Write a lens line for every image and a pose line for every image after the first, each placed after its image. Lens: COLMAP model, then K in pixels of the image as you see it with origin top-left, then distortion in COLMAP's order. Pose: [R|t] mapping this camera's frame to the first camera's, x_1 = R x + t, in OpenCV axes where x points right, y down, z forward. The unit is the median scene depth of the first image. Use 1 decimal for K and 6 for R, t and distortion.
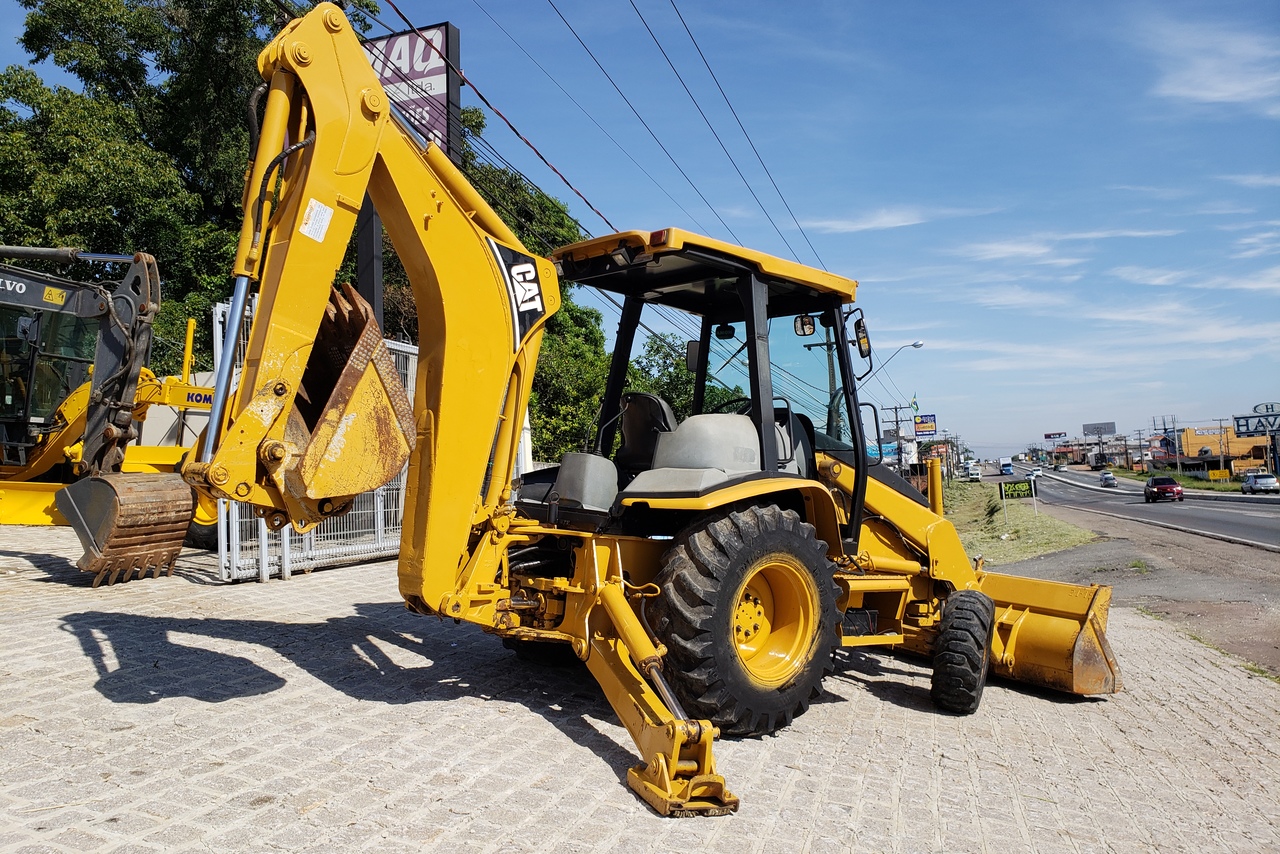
lens RADIAL K [[1327.6, 0, 639.7], [0, 1327.6, 424.8], [0, 0, 1]] dist [0.064607, 0.000000]
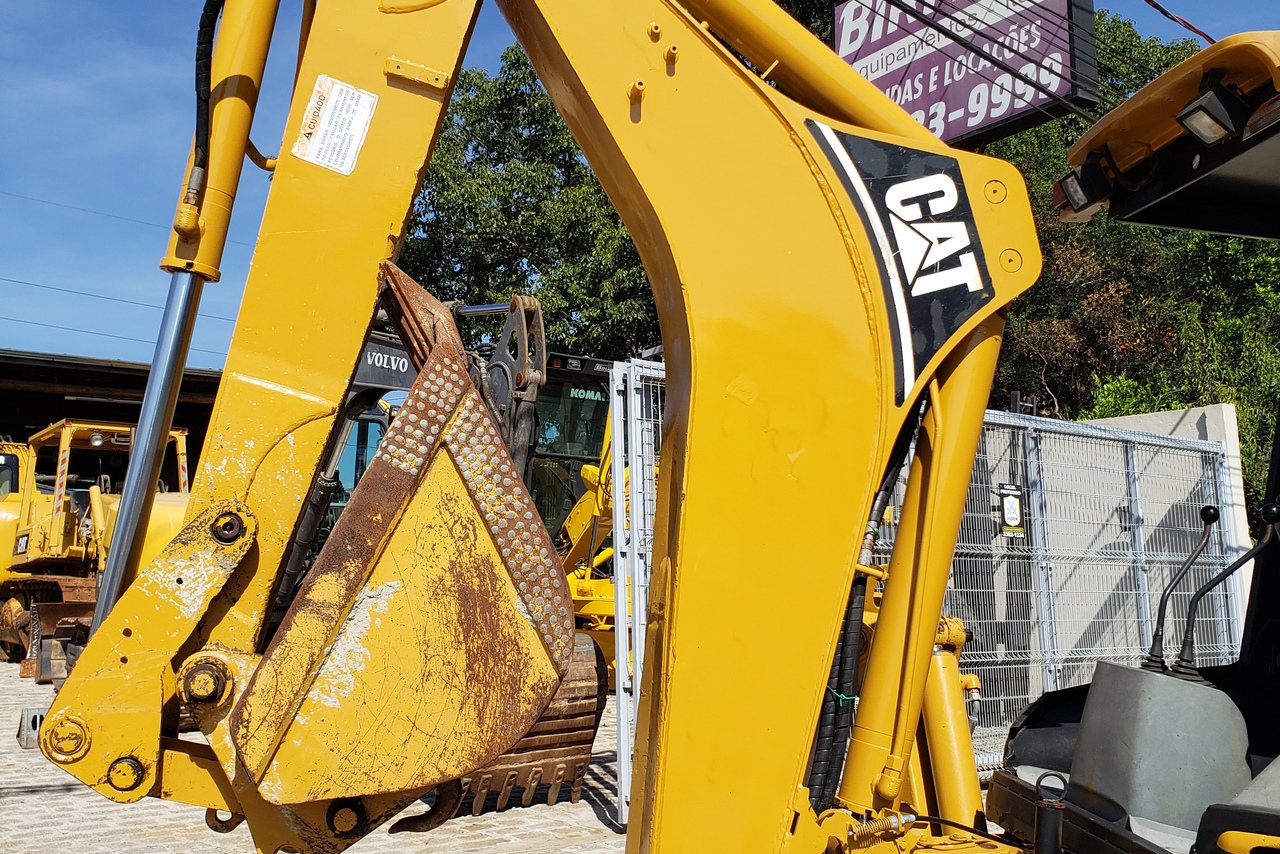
lens RADIAL K [[1327.6, 0, 653.1], [0, 1327.6, 397.6], [0, 0, 1]] dist [0.064607, 0.000000]
pose [[0.805154, -0.072591, -0.588606, 0.075452], [0.023893, 0.995645, -0.090107, -0.022601], [0.592584, 0.058487, 0.803382, 0.643614]]
